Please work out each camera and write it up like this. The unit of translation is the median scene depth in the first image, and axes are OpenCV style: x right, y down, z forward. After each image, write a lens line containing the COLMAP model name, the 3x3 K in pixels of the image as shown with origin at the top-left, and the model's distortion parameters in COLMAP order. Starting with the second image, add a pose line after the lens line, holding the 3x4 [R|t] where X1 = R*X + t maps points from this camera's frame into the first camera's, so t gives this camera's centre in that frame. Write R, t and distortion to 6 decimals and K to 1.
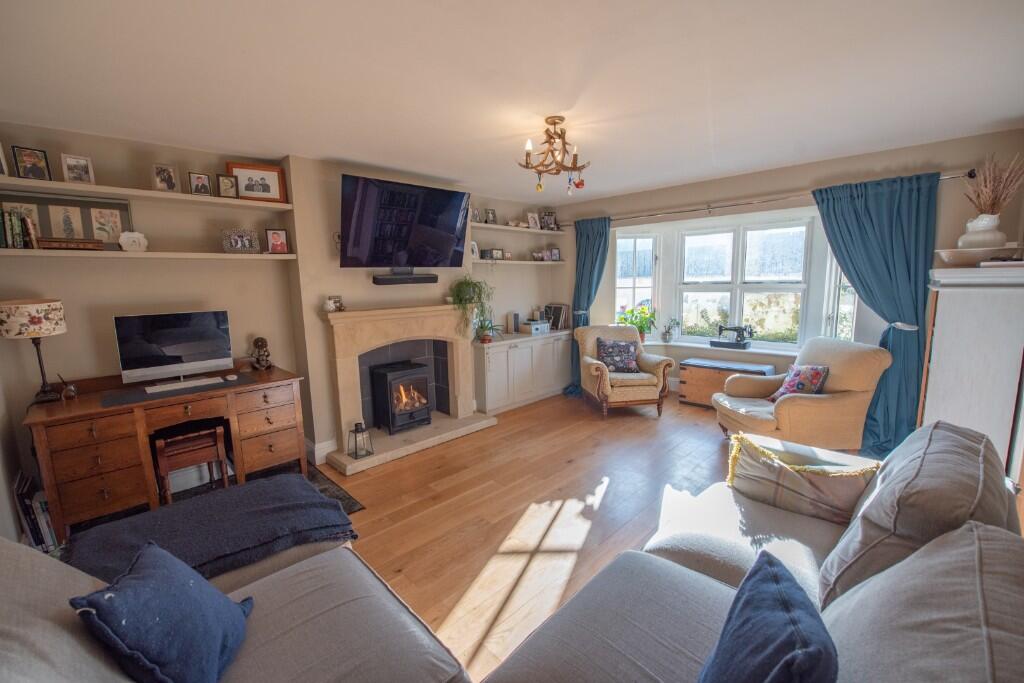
lens RADIAL K [[425.3, 0, 512.0], [0, 425.3, 341.5], [0, 0, 1]] dist [-0.025411, 0.000107]
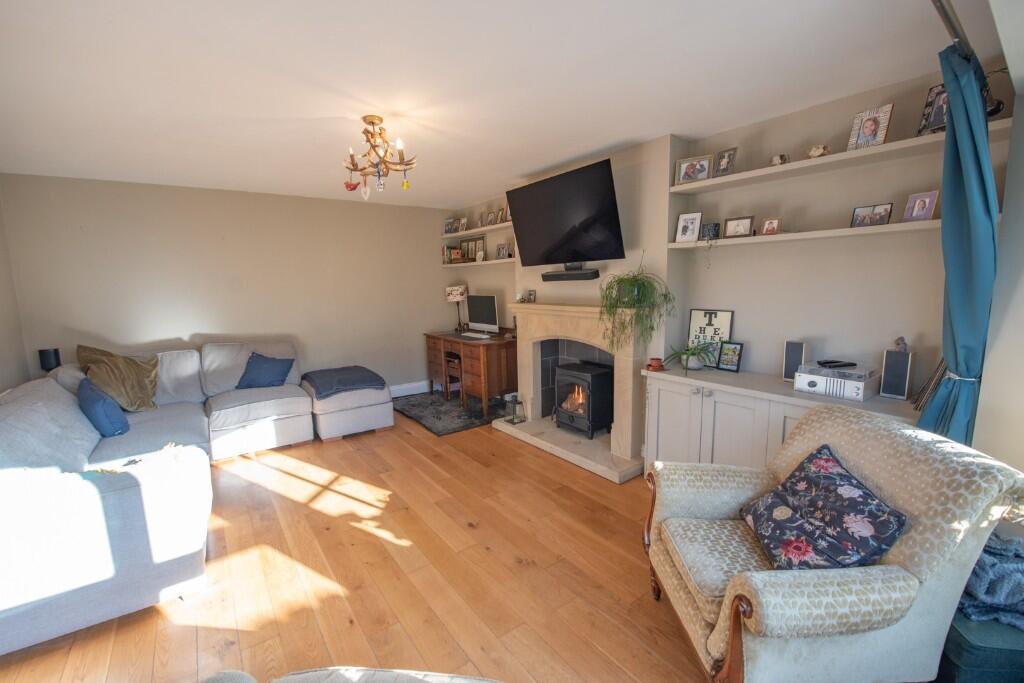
lens RADIAL K [[425.3, 0, 512.0], [0, 425.3, 341.5], [0, 0, 1]] dist [-0.025411, 0.000107]
pose [[-0.145963, 0.168144, -0.974896, 0.805562], [-0.108156, 0.976831, 0.184671, -0.183450], [0.983360, 0.132396, -0.124396, 1.127424]]
